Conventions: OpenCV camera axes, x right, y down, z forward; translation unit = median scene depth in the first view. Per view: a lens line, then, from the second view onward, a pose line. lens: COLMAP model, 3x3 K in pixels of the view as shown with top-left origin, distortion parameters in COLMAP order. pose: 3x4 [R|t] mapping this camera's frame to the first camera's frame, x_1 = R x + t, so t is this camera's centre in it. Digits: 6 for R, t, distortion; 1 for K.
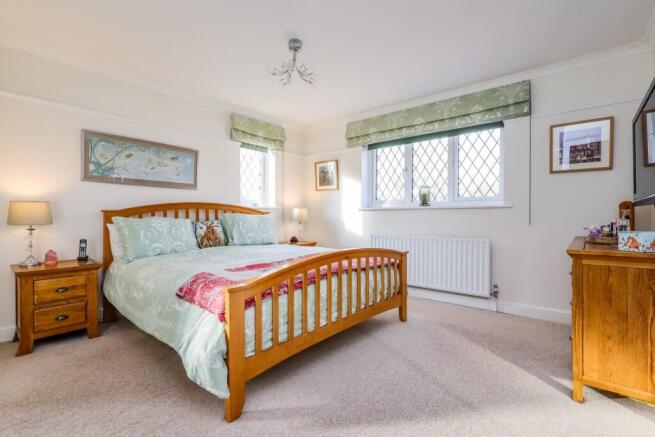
lens RADIAL K [[311.7, 0, 329.6], [0, 311.7, 216.9], [0, 0, 1]] dist [-0.001631, 0.001006]
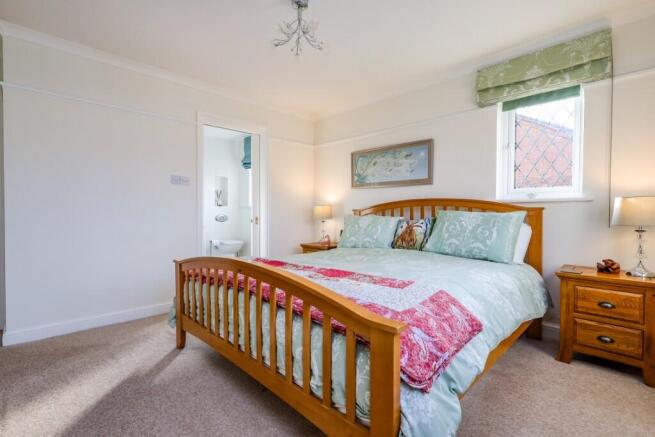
lens RADIAL K [[311.7, 0, 331.5], [0, 311.7, 216.3], [0, 0, 1]] dist [-0.001631, 0.001006]
pose [[-0.113441, 0.008634, -0.993507, 0.542528], [-0.004493, 0.999948, 0.009203, -0.003863], [0.993535, 0.005507, -0.113396, 0.929638]]
